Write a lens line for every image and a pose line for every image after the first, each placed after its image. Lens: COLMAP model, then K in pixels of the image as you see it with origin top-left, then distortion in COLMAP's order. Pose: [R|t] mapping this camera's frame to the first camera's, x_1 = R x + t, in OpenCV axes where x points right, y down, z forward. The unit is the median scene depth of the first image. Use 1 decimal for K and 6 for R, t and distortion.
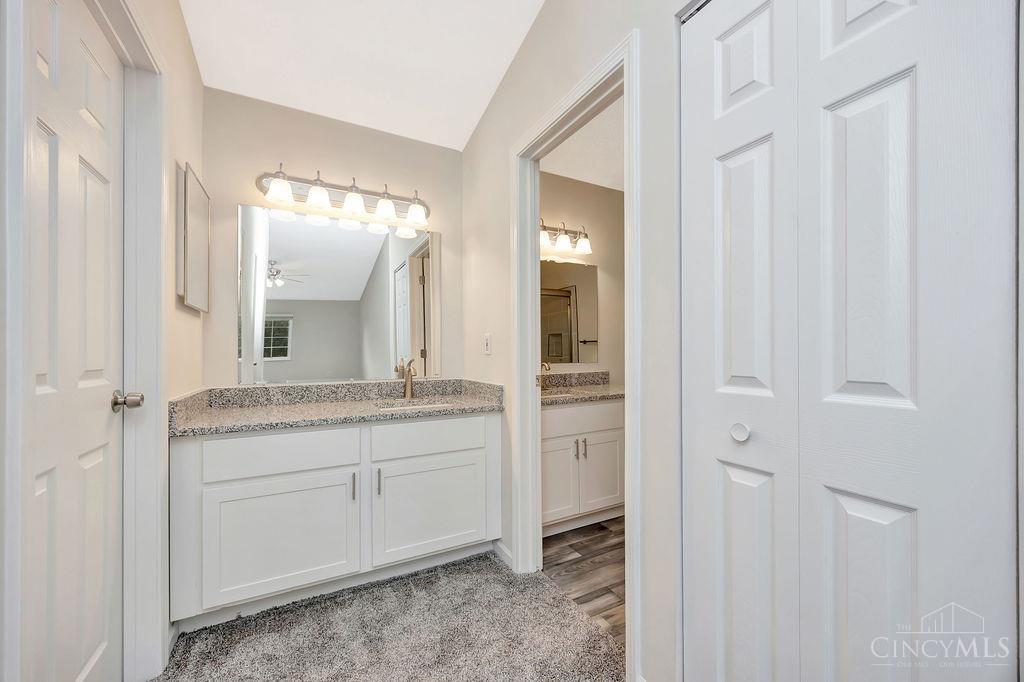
lens RADIAL K [[393.5, 0, 497.9], [0, 393.5, 381.1], [0, 0, 1]] dist [0.003861, 0.001406]
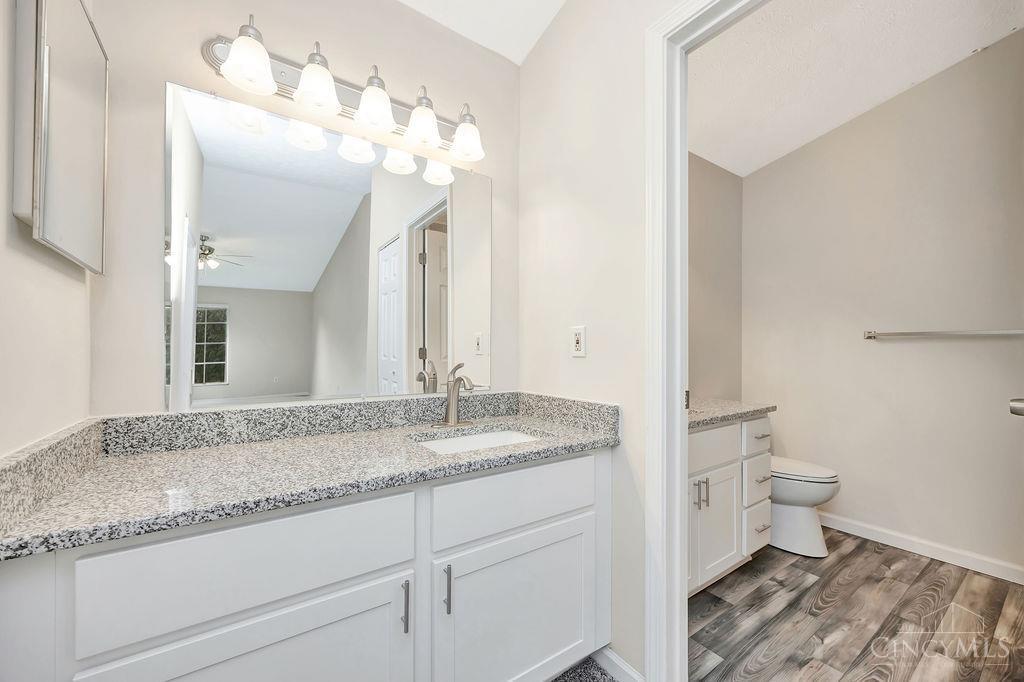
lens RADIAL K [[393.5, 0, 496.1], [0, 393.5, 376.8], [0, 0, 1]] dist [0.003861, 0.001406]
pose [[0.991403, 0.001987, 0.130832, -0.262538], [-0.000532, 0.999938, -0.011153, -0.028403], [-0.130846, 0.010988, 0.991342, 0.380933]]
